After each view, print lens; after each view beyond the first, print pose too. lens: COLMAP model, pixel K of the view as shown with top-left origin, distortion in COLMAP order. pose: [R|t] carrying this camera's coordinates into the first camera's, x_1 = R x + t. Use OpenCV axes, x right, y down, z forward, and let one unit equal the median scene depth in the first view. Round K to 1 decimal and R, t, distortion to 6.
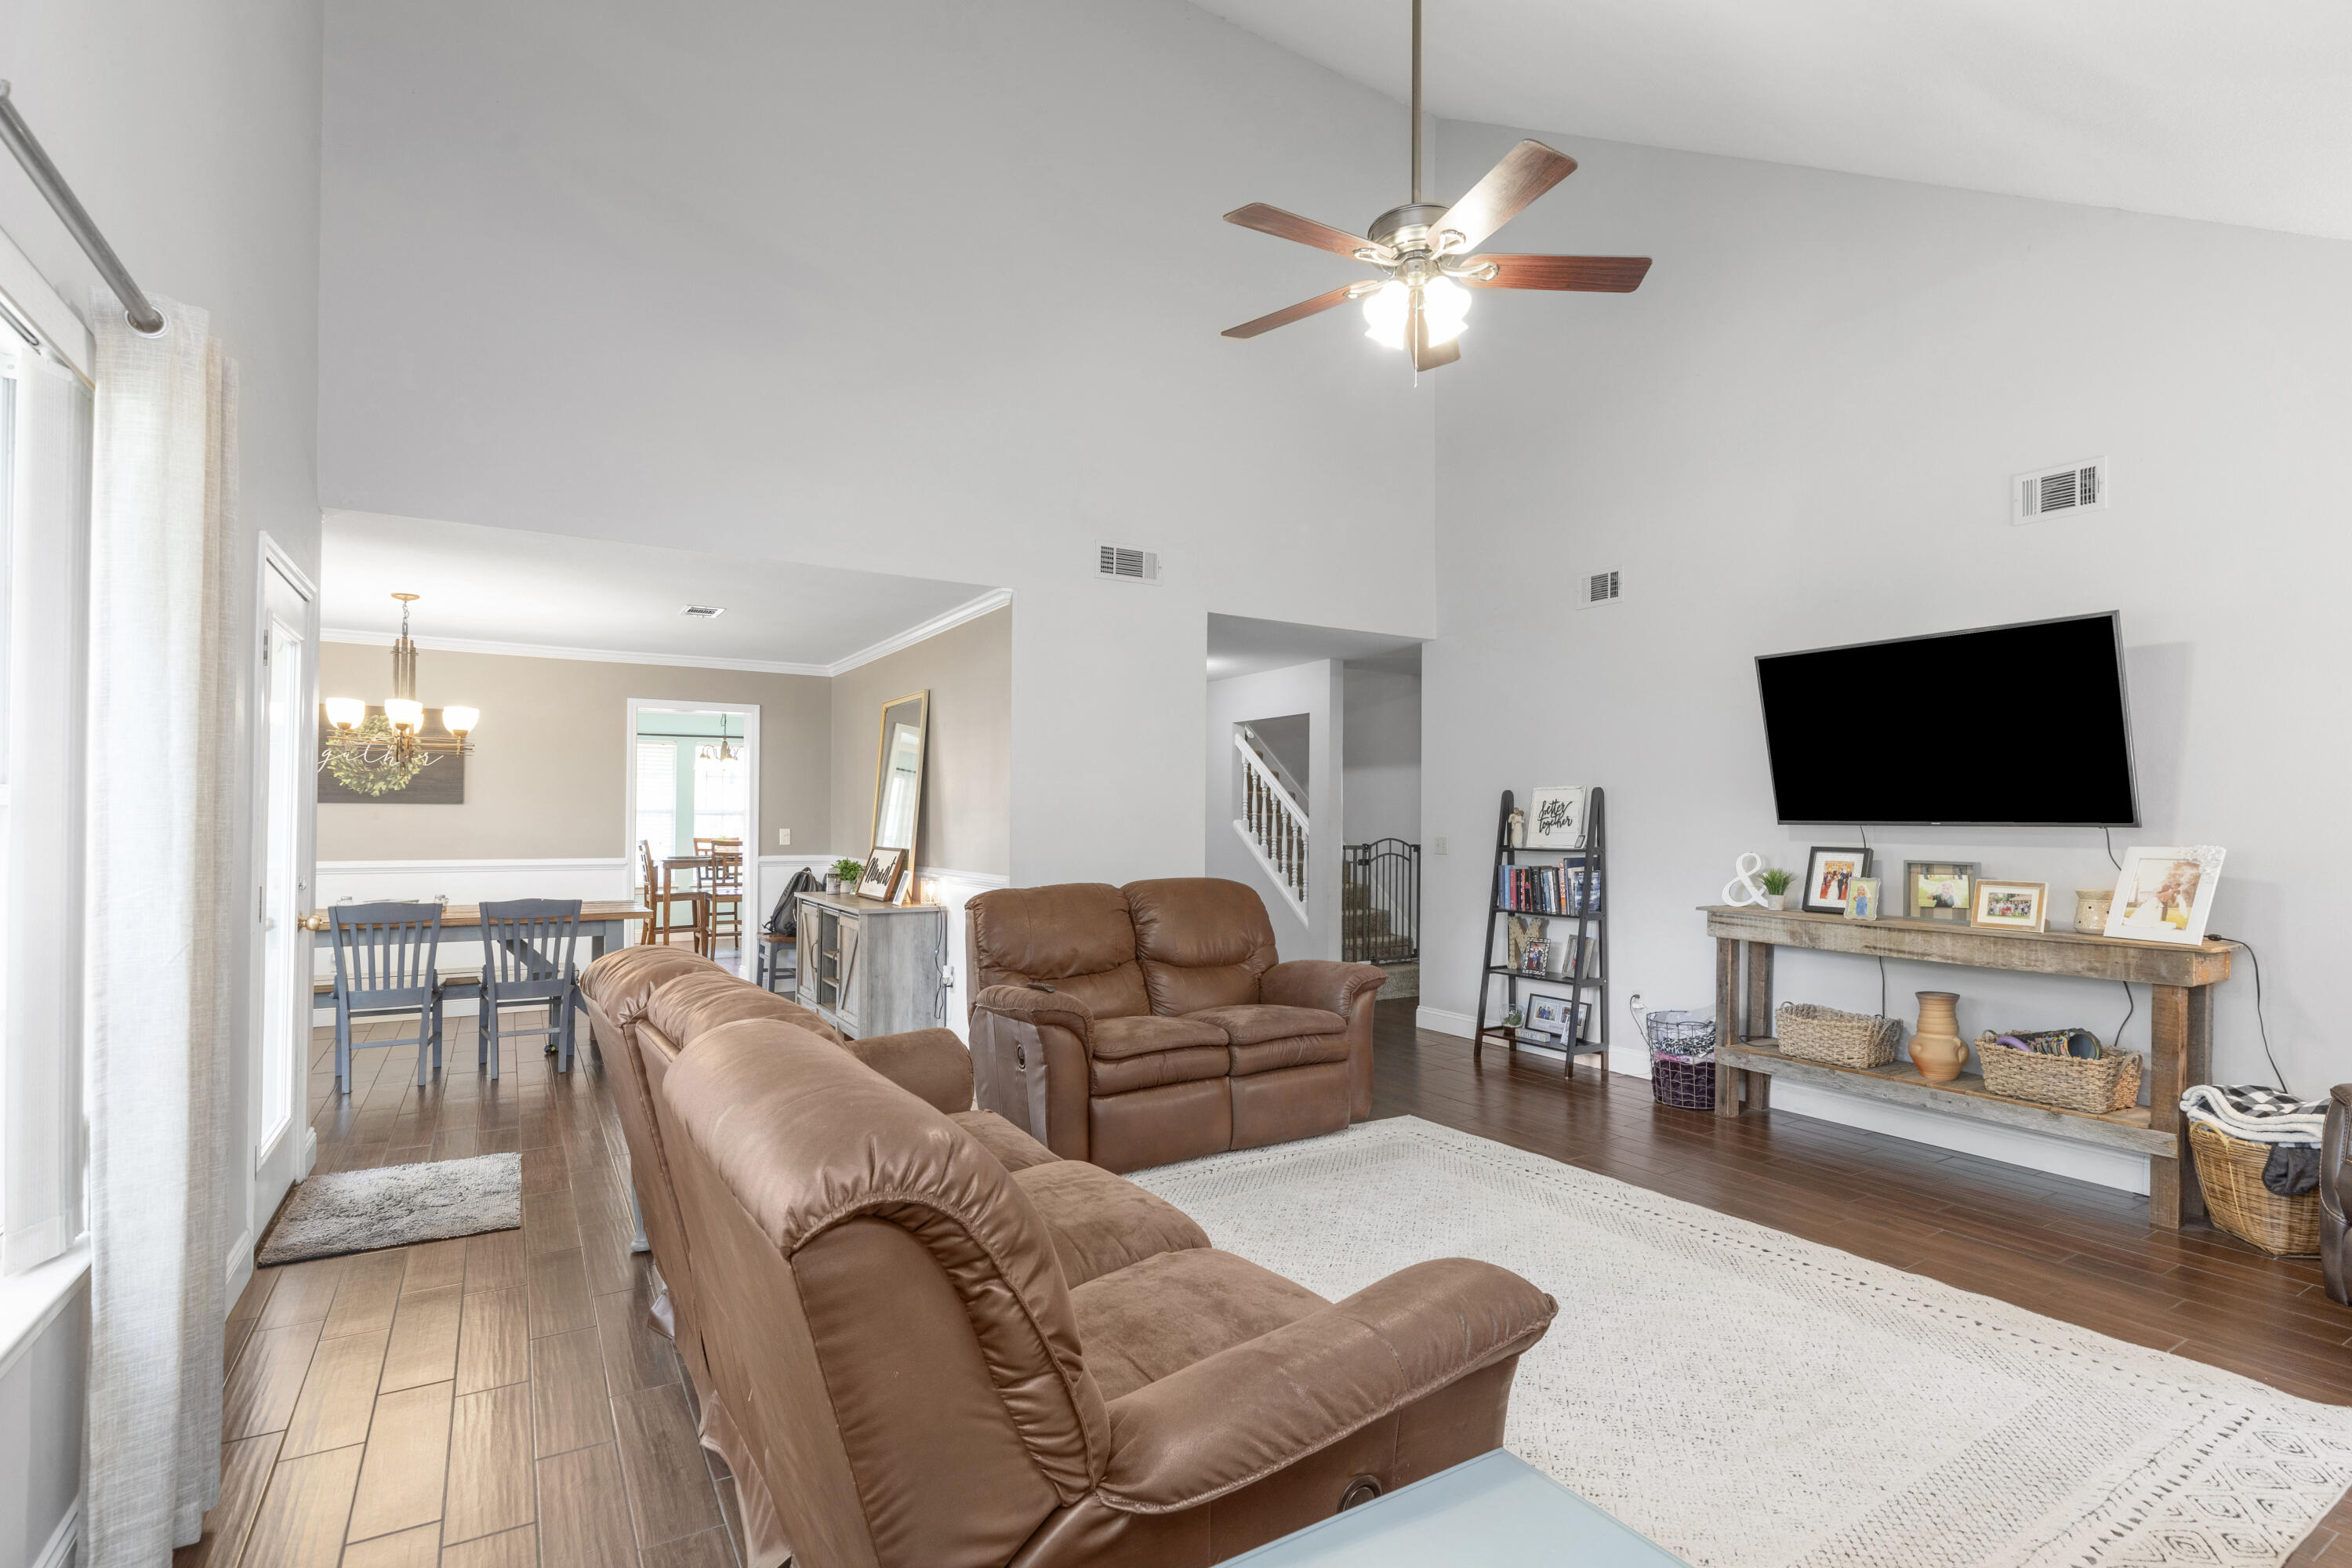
lens RADIAL K [[1118.2, 0, 1209.3], [0, 1118.2, 809.8], [0, 0, 1]] dist [0.000186, 0.000024]
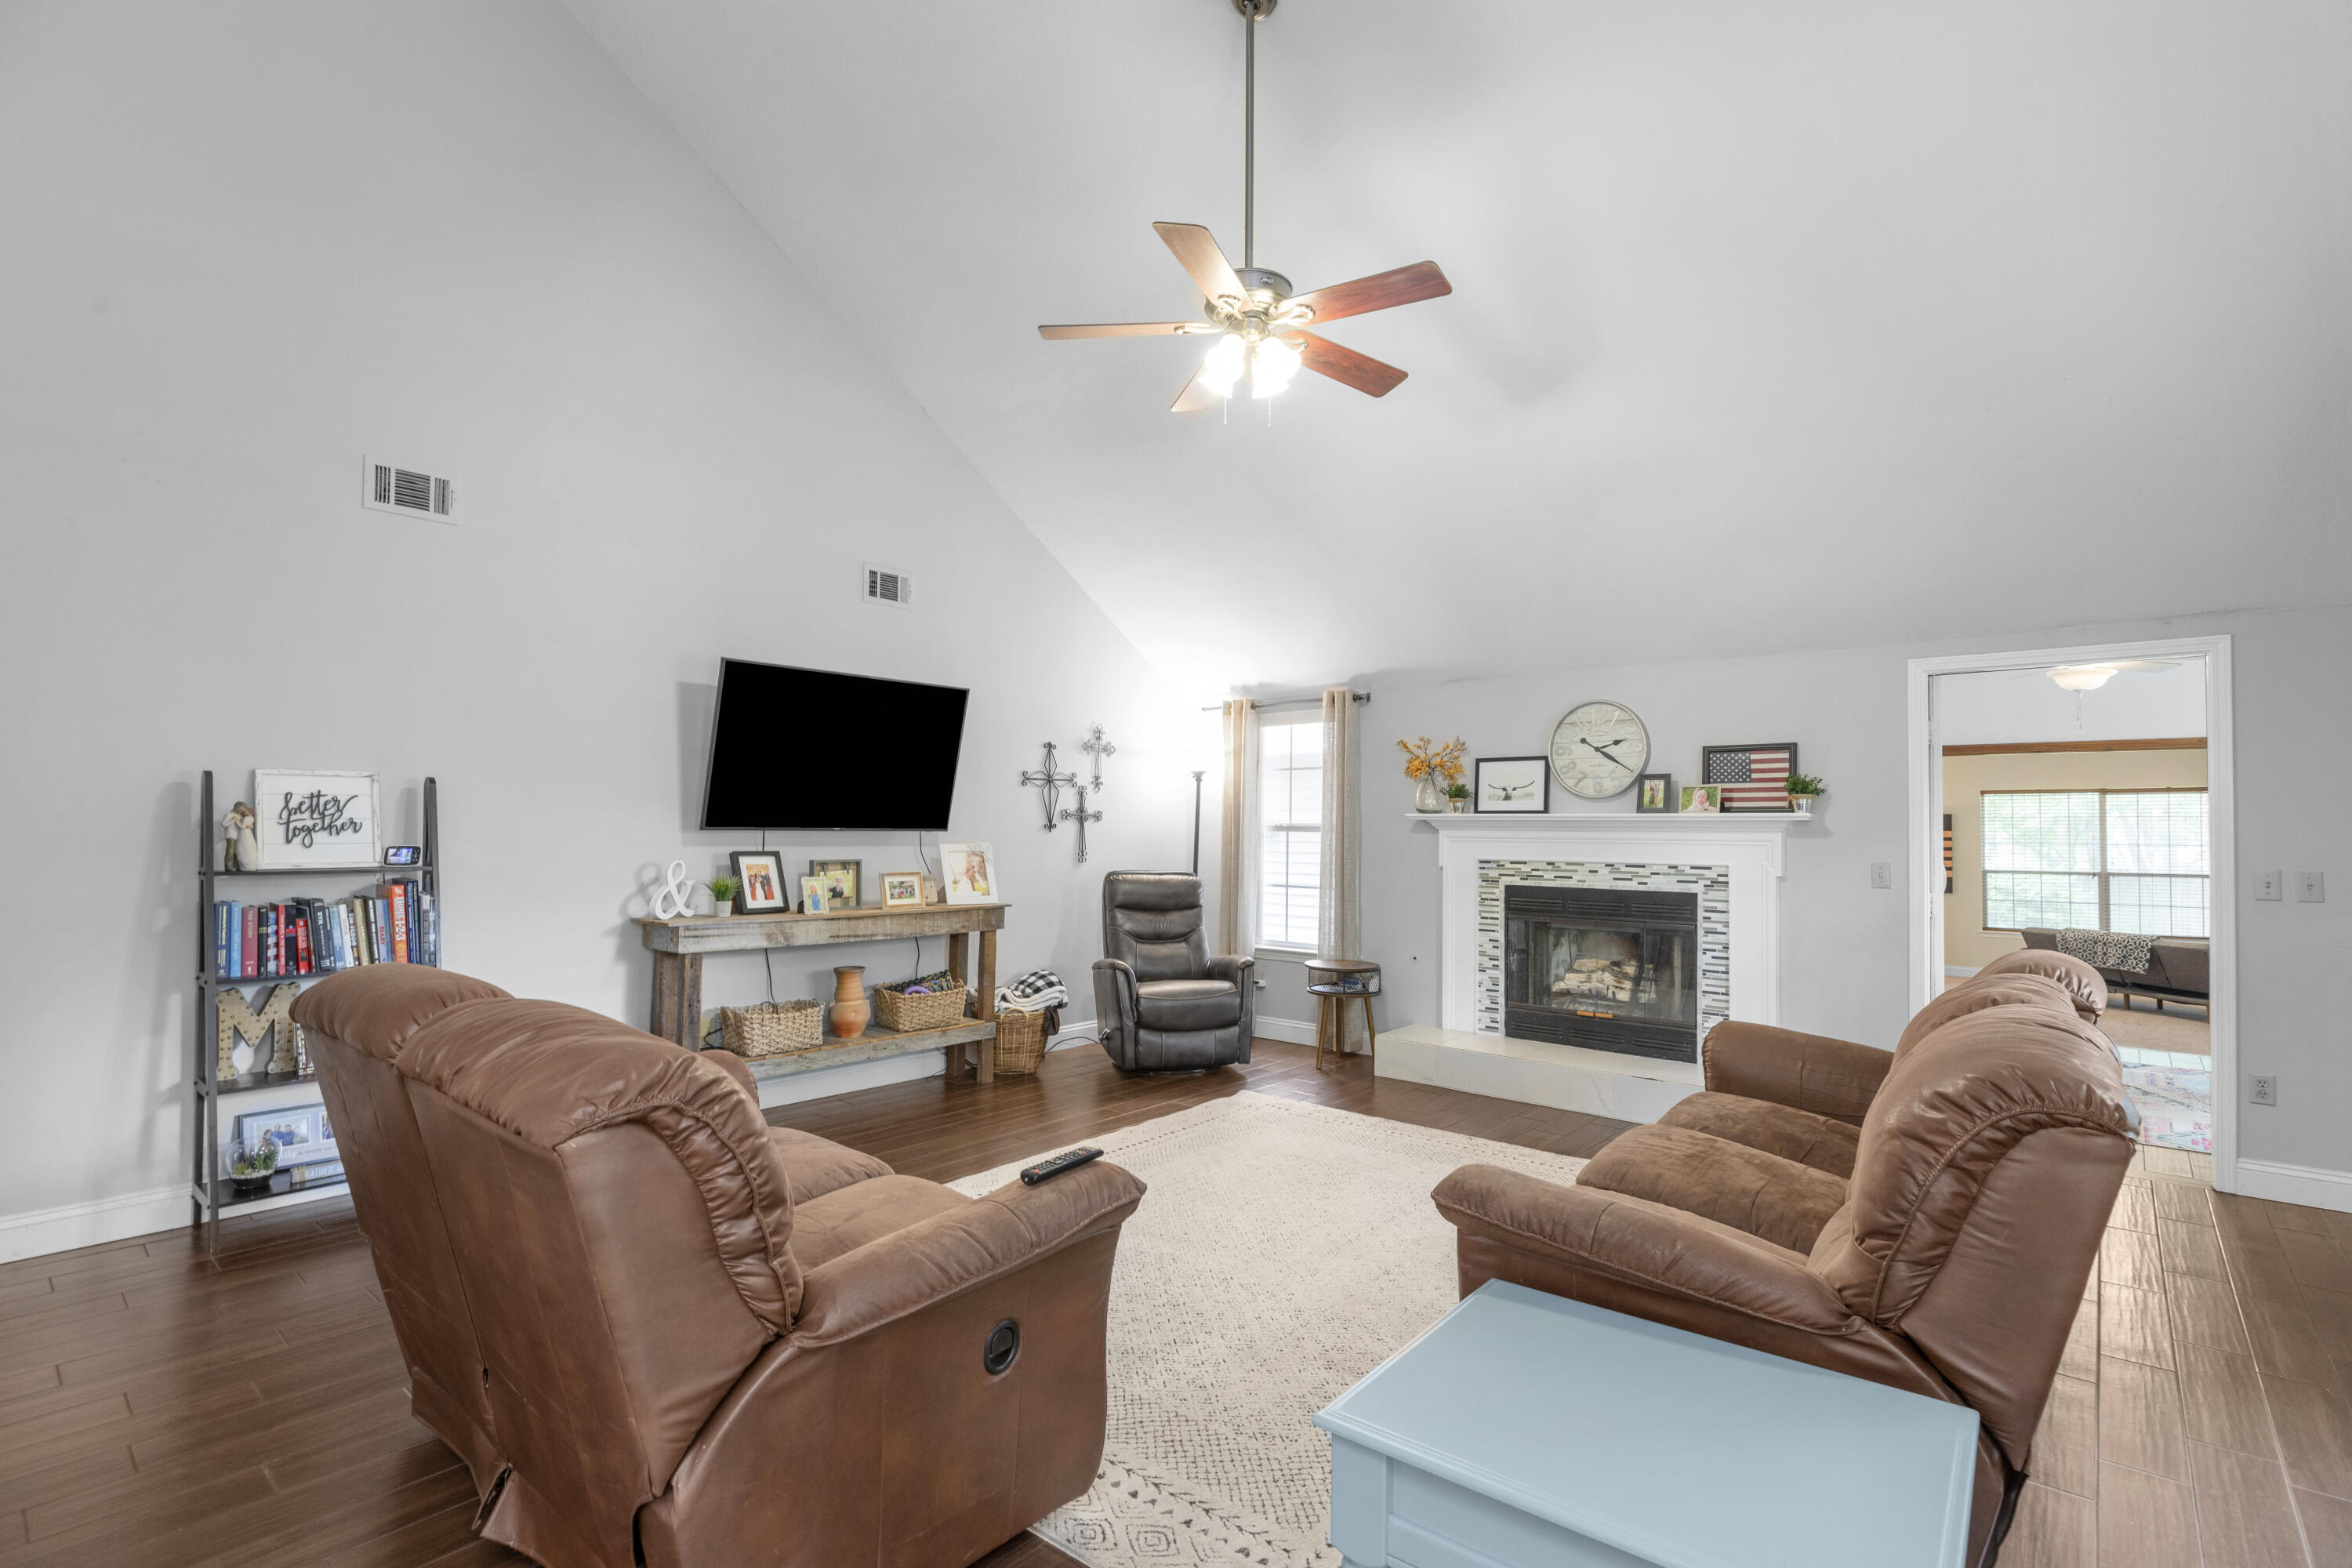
lens RADIAL K [[1118.2, 0, 1209.3], [0, 1118.2, 809.8], [0, 0, 1]] dist [0.000186, 0.000024]
pose [[-0.313131, 0.010278, 0.949654, -0.615331], [-0.016224, 0.999738, -0.016170, 0.004688], [-0.949571, -0.020471, -0.312882, 0.981165]]
